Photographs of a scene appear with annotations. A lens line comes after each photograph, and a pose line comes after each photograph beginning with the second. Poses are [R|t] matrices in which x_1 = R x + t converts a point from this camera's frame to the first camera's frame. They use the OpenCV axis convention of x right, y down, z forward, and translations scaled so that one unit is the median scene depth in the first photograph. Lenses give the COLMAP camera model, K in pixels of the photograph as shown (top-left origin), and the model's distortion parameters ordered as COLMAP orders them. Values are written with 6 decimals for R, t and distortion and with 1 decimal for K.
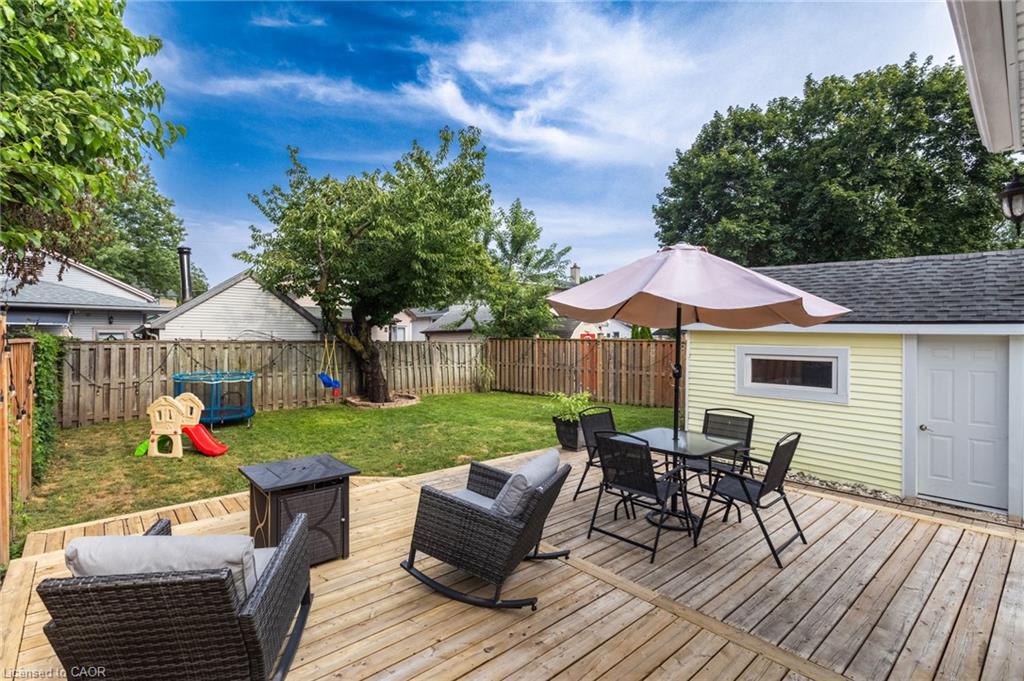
lens RADIAL K [[492.2, 0, 512.2], [0, 492.2, 336.2], [0, 0, 1]] dist [0.001560, 0.000728]
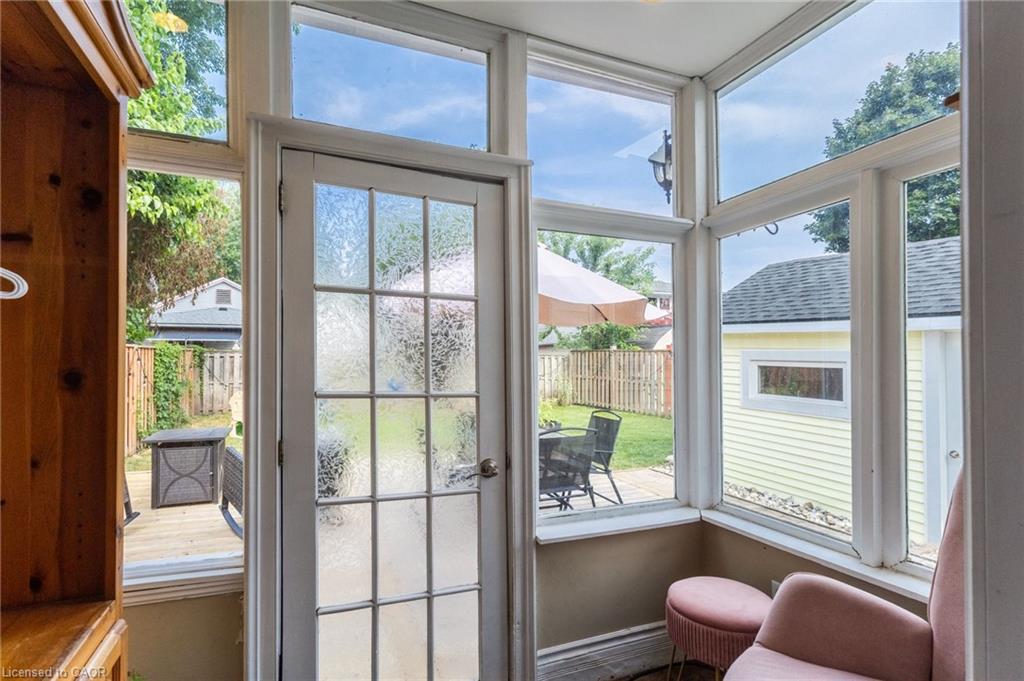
lens RADIAL K [[522.8, 0, 511.3], [0, 522.8, 345.3], [0, 0, 1]] dist [0.000185, 0.000237]
pose [[0.923839, -0.009611, -0.382662, 0.249660], [0.001381, 0.999762, -0.021777, 0.017096], [0.382780, 0.019590, 0.923632, 0.003617]]
